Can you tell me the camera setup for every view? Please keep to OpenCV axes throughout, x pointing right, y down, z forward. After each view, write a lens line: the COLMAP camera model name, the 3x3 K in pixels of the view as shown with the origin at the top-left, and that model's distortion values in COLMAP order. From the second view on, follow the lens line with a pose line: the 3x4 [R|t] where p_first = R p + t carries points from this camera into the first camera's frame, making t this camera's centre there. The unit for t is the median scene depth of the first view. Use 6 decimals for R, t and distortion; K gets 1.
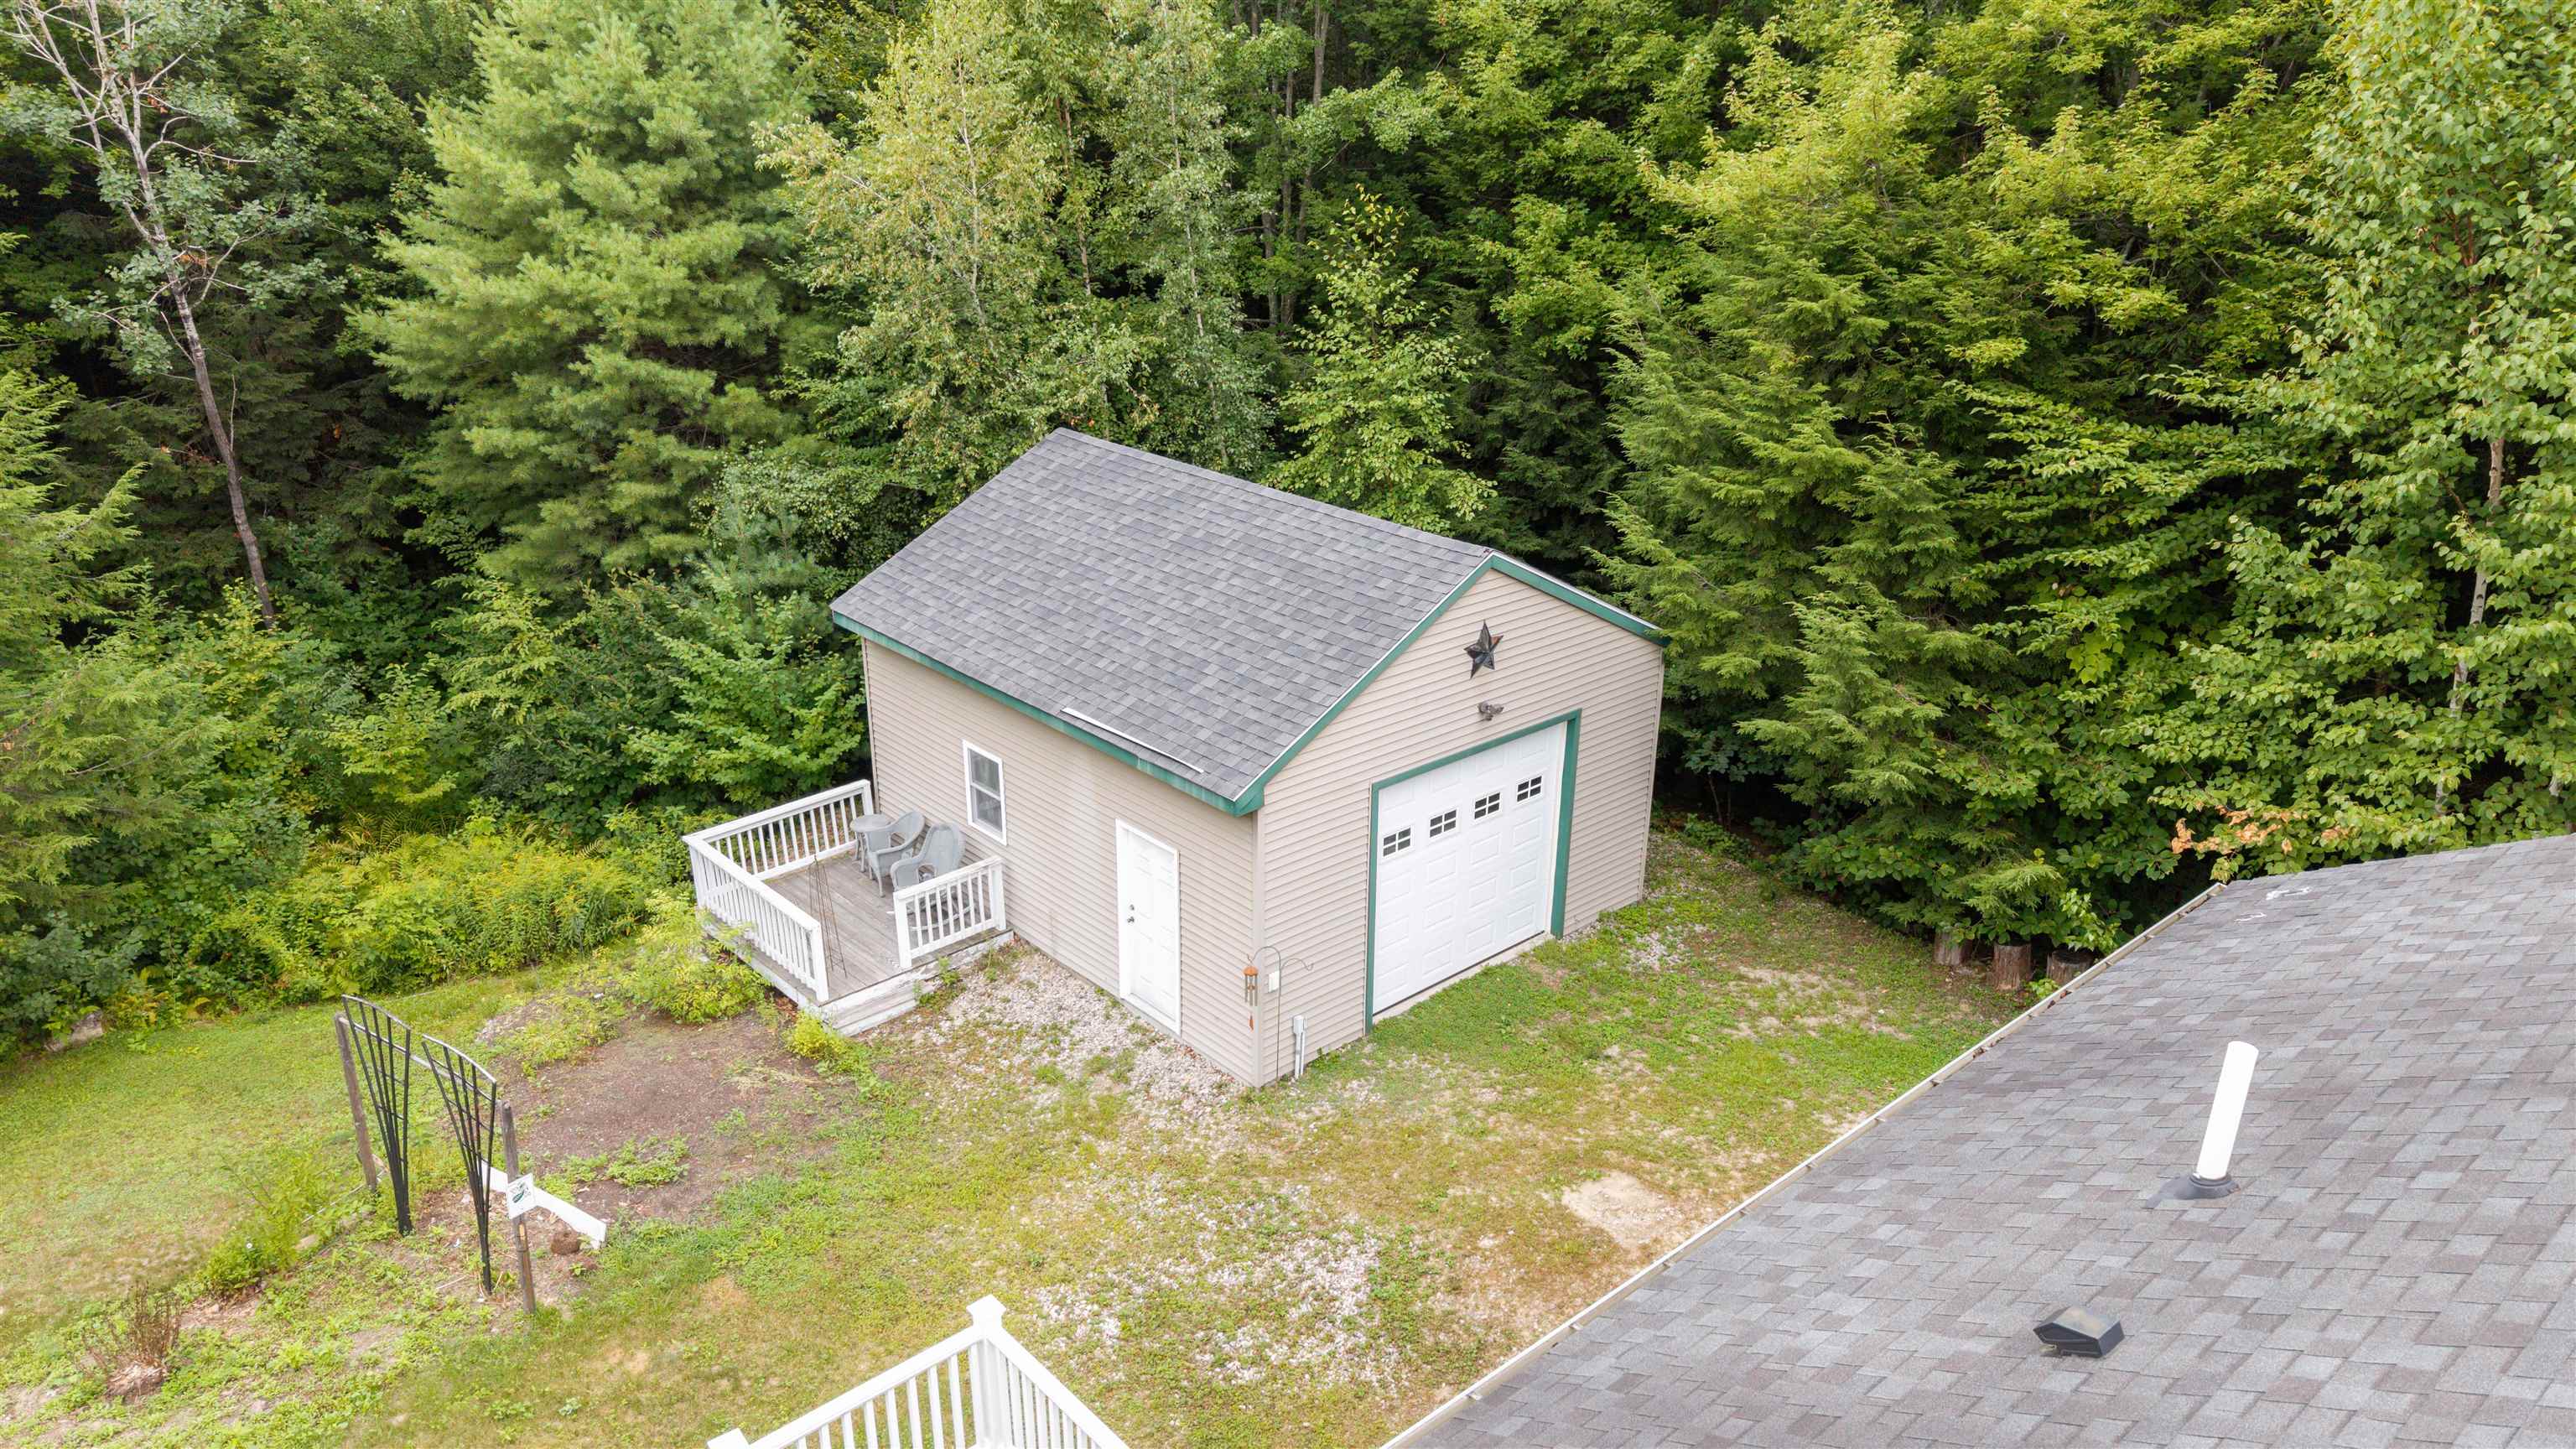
lens RADIAL K [[1716.1, 0, 1301.1], [0, 1716.1, 734.7], [0, 0, 1]] dist [0.037368, -0.041291]
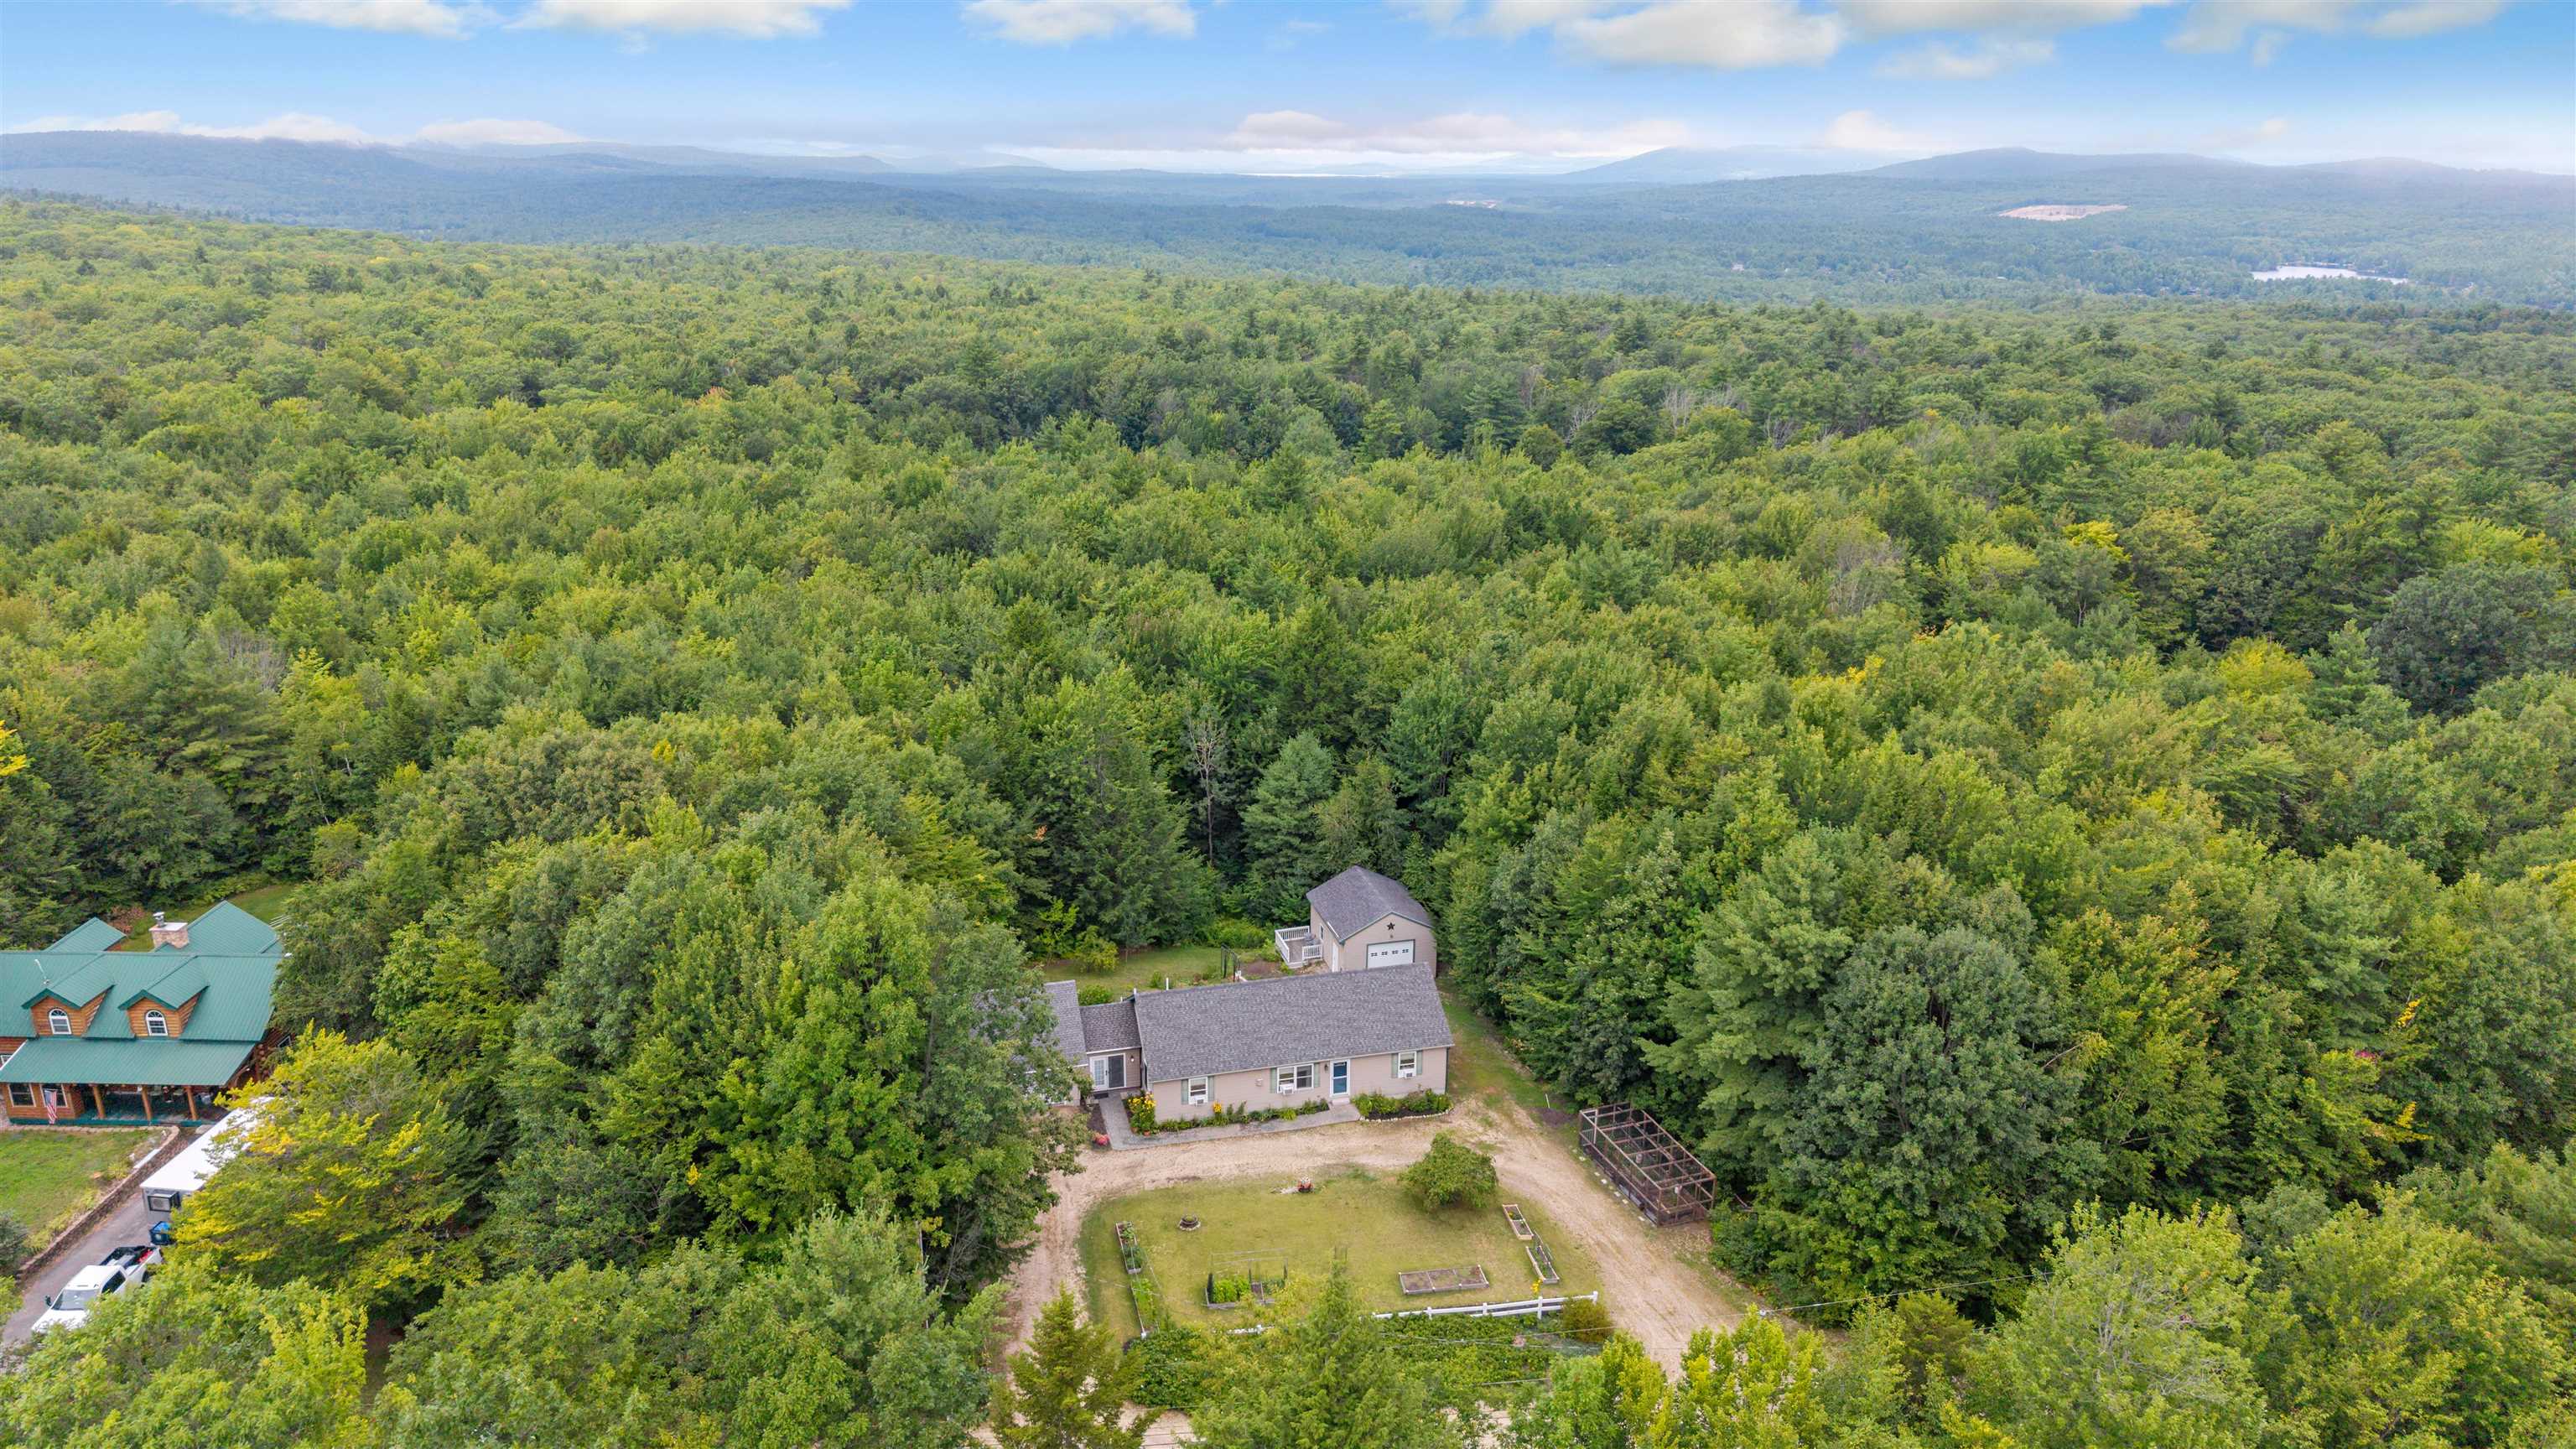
lens RADIAL K [[1716.1, 0, 1297.5], [0, 1716.1, 716.4], [0, 0, 1]] dist [0.037368, -0.041291]
pose [[0.896749, 0.141108, -0.419439, 1.970774], [-0.165962, 0.985860, -0.023159, -0.515025], [0.410240, 0.090379, 0.907488, -4.144707]]
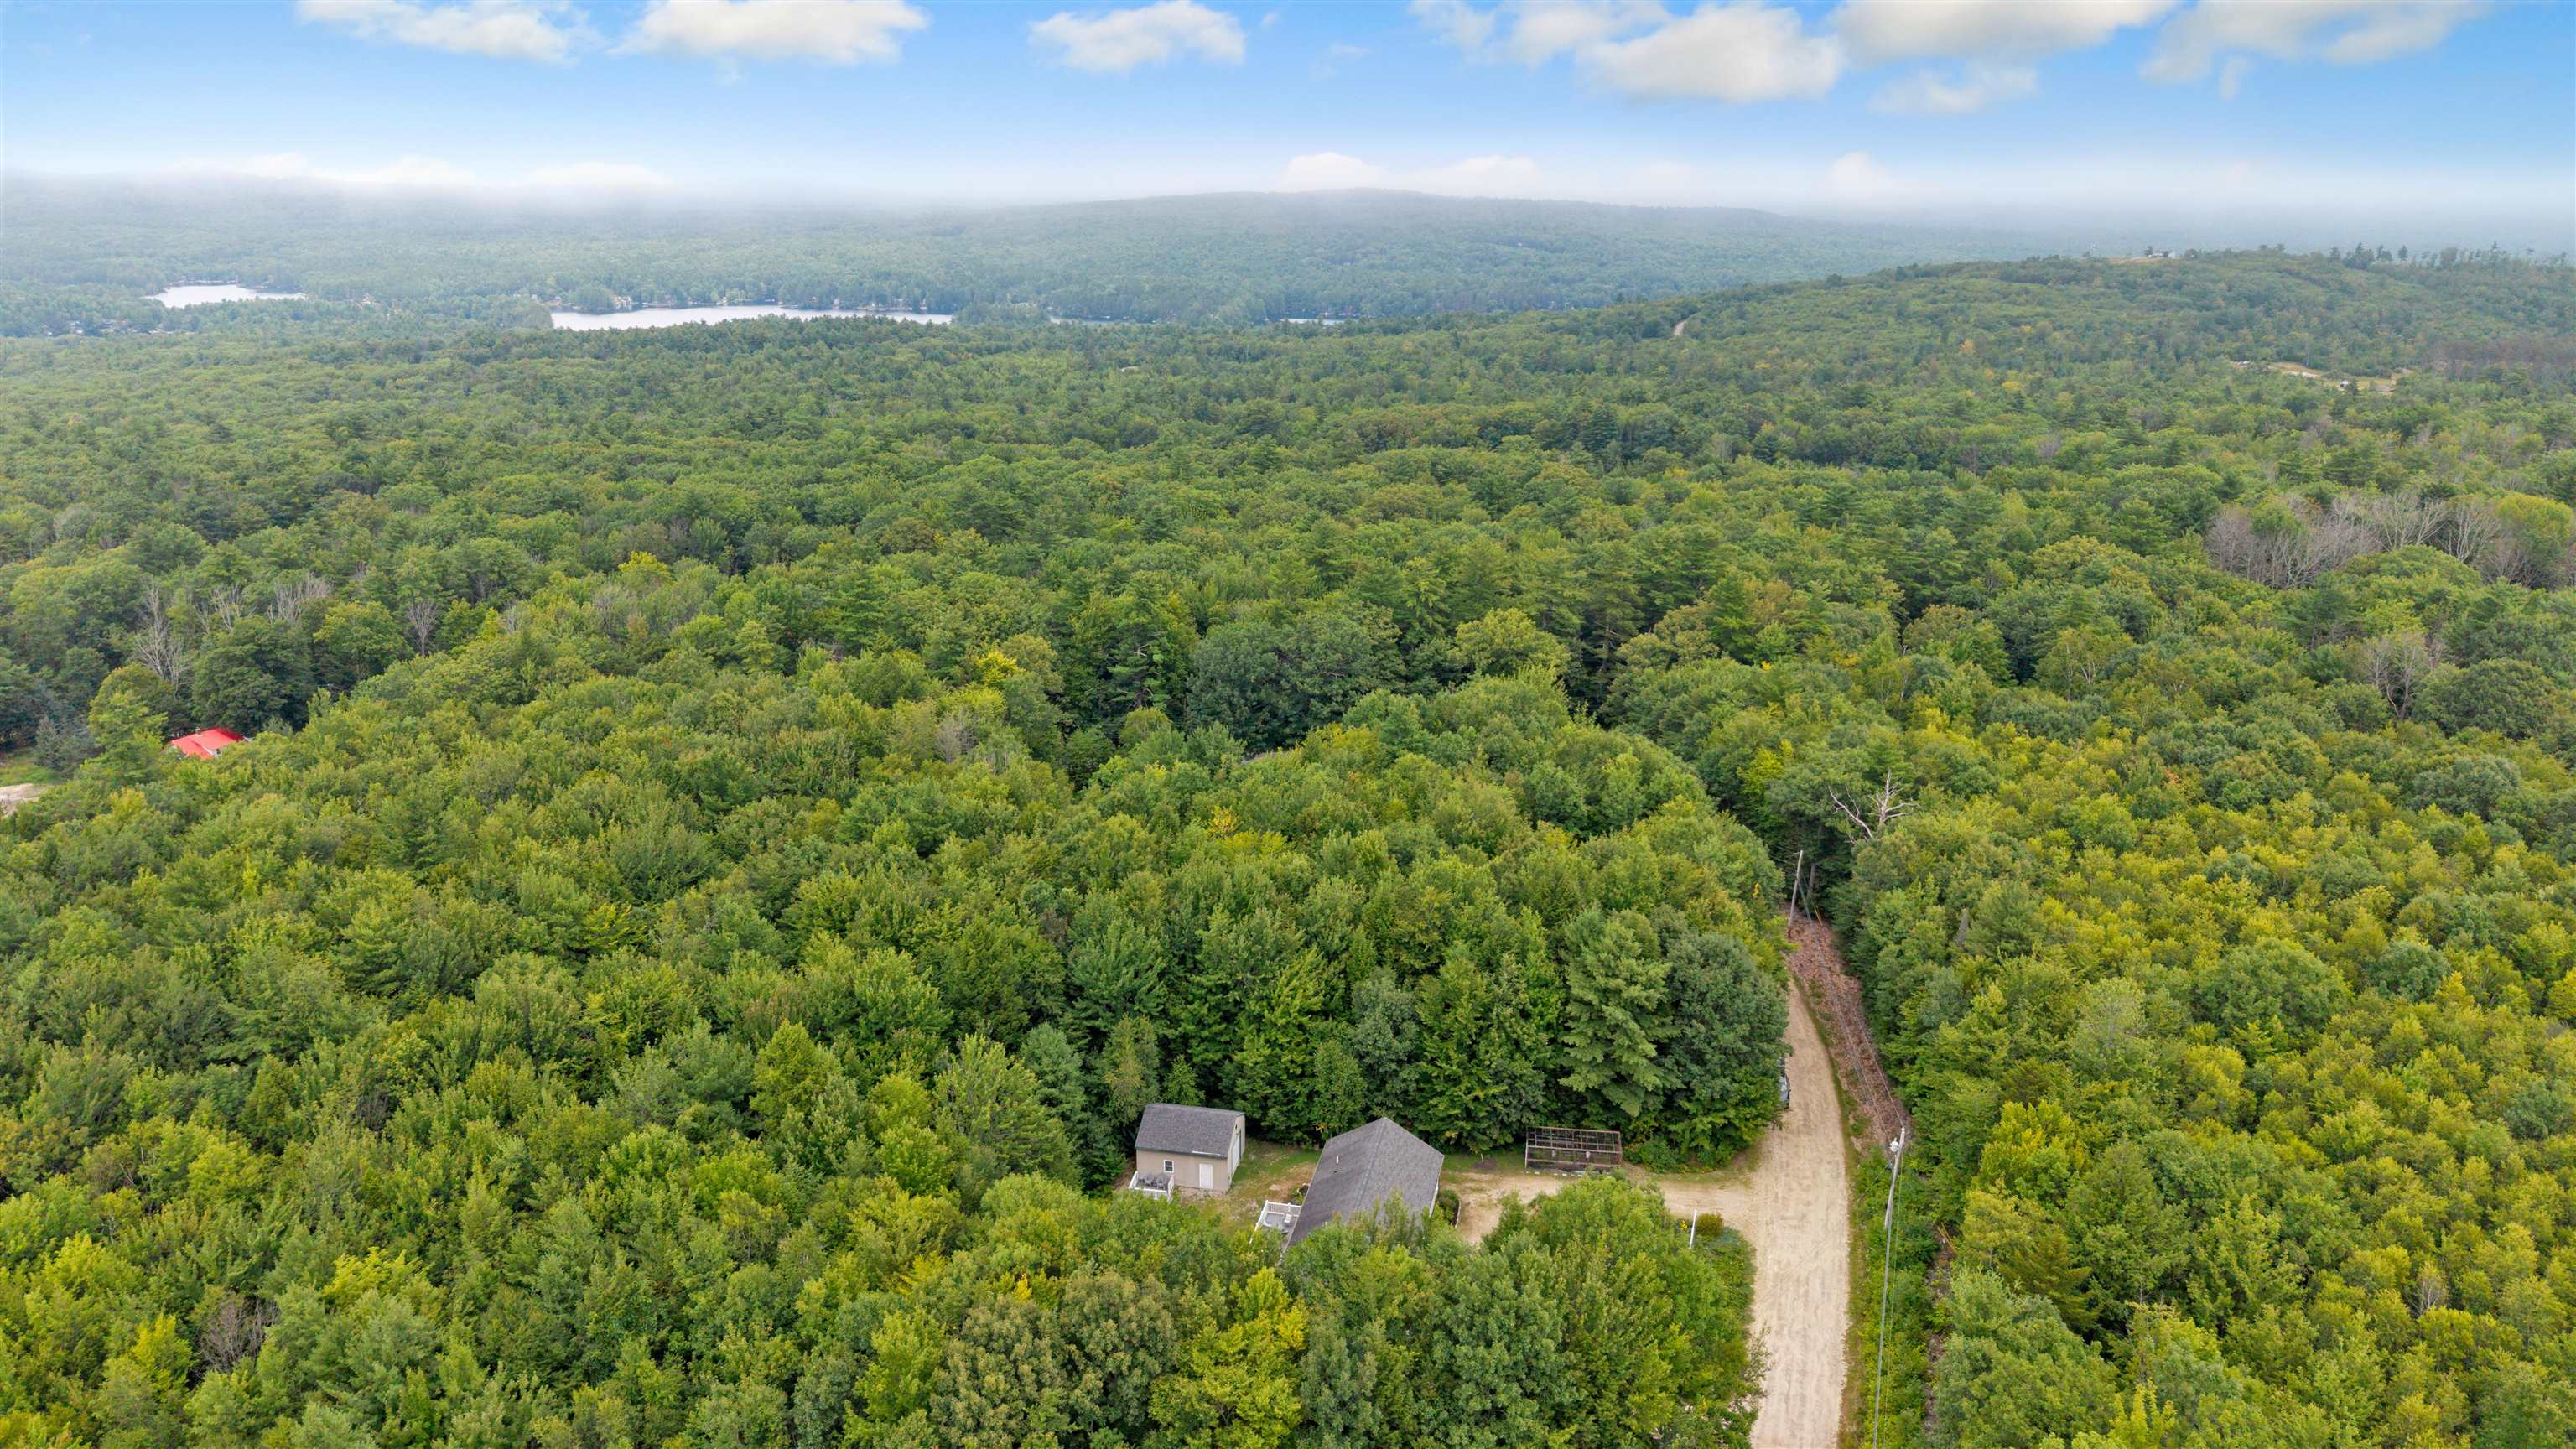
lens RADIAL K [[1716.1, 0, 1273.3], [0, 1716.1, 729.2], [0, 0, 1]] dist [0.037368, -0.041291]
pose [[0.808520, -0.182259, 0.559533, -3.310342], [0.213511, 0.976893, 0.009686, -1.614587], [-0.548369, 0.111635, 0.828752, -5.037027]]
